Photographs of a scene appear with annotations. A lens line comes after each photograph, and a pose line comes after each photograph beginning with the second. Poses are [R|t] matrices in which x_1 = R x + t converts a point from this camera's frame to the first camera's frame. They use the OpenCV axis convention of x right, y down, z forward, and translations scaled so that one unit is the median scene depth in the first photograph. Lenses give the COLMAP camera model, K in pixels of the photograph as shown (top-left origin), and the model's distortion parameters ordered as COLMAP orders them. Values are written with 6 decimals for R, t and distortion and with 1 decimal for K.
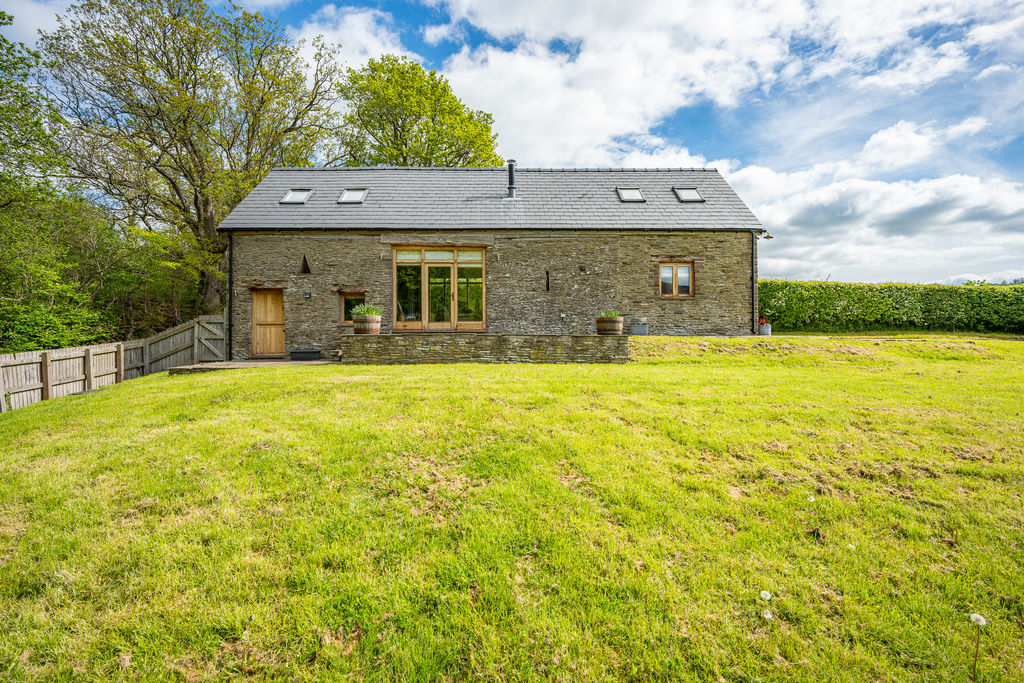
lens RADIAL K [[453.2, 0, 510.0], [0, 453.2, 330.0], [0, 0, 1]] dist [0.001550, -0.000092]
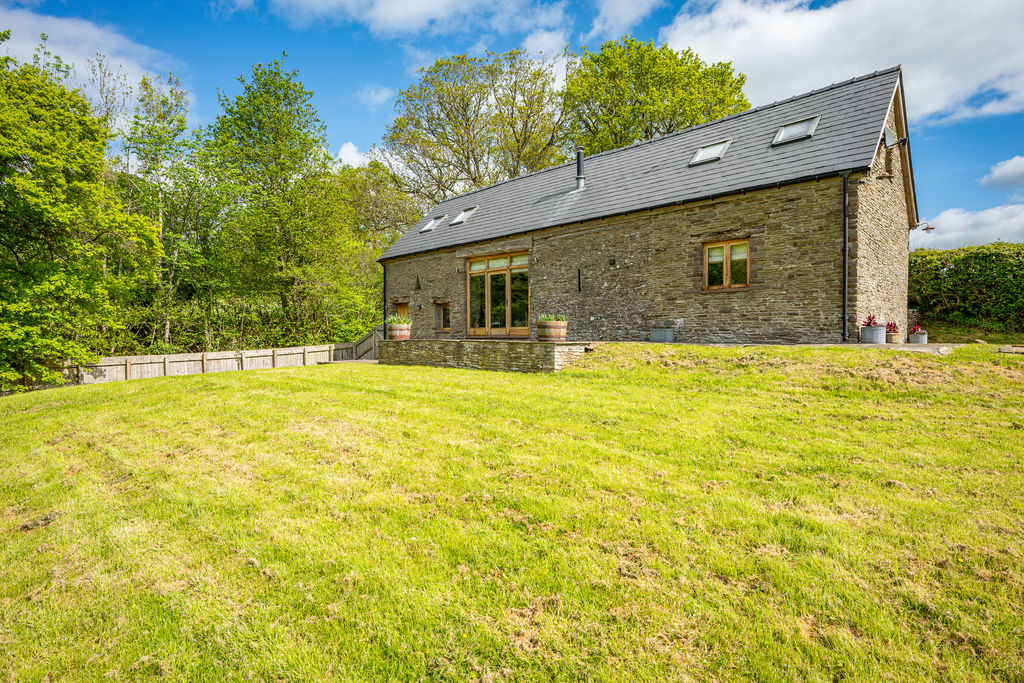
lens RADIAL K [[512.2, 0, 512.0], [0, 512.2, 341.5], [0, 0, 1]] dist [-0.002930, -0.000687]
pose [[0.715375, 0.006141, -0.698714, 0.691781], [0.004526, 0.999900, 0.013423, -0.002518], [0.698726, -0.012765, 0.715275, 0.187897]]
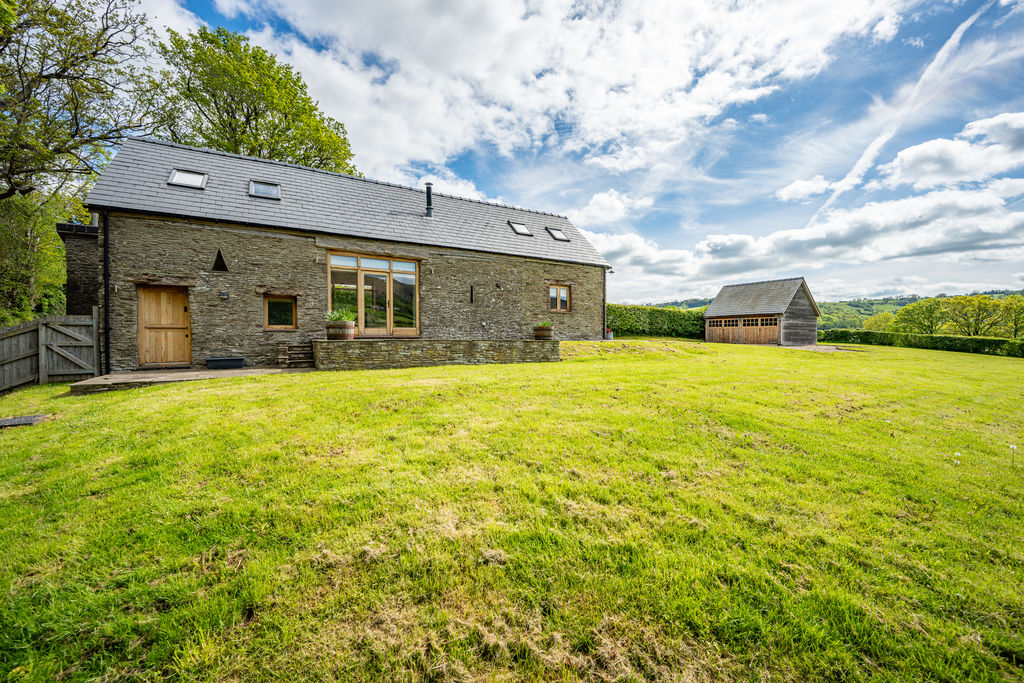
lens RADIAL K [[405.4, 0, 512.0], [0, 405.4, 341.5], [0, 0, 1]] dist [0.007243, -0.000049]
pose [[0.870462, -0.004048, 0.492220, -0.346802], [-0.005099, 0.999838, 0.017240, -0.003904], [-0.492210, -0.017517, 0.870300, 0.026153]]
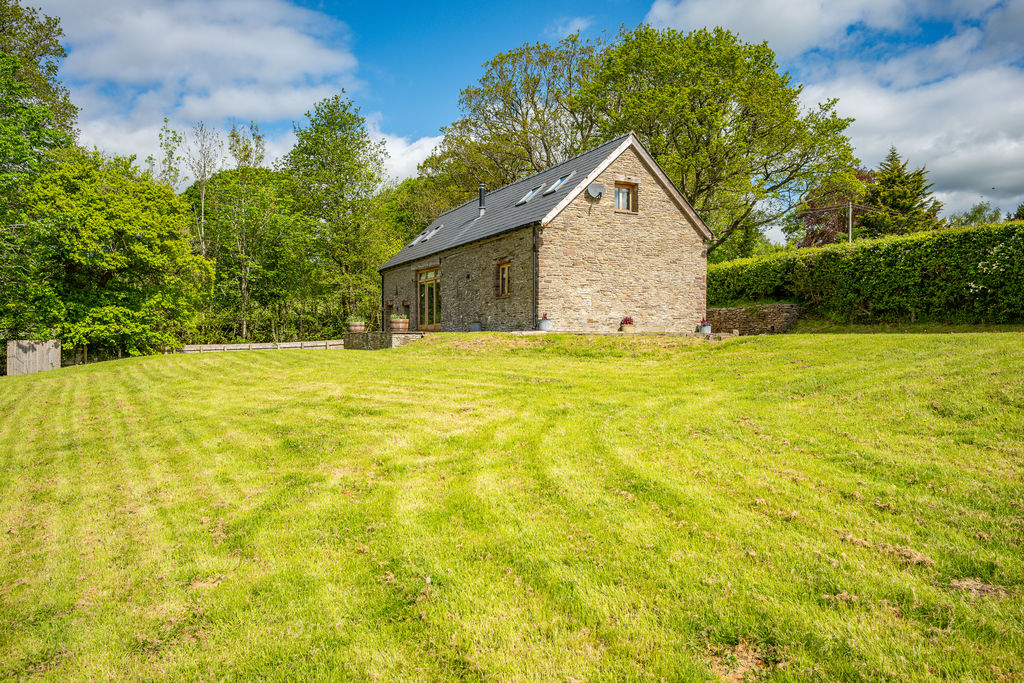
lens RADIAL K [[698.9, 0, 512.0], [0, 698.9, 341.5], [0, 0, 1]] dist [0.000197, 0.000026]
pose [[0.453268, 0.000482, -0.891374, 1.847956], [0.006433, 0.999972, 0.003812, 0.028554], [0.891351, -0.007462, 0.453253, 0.269109]]
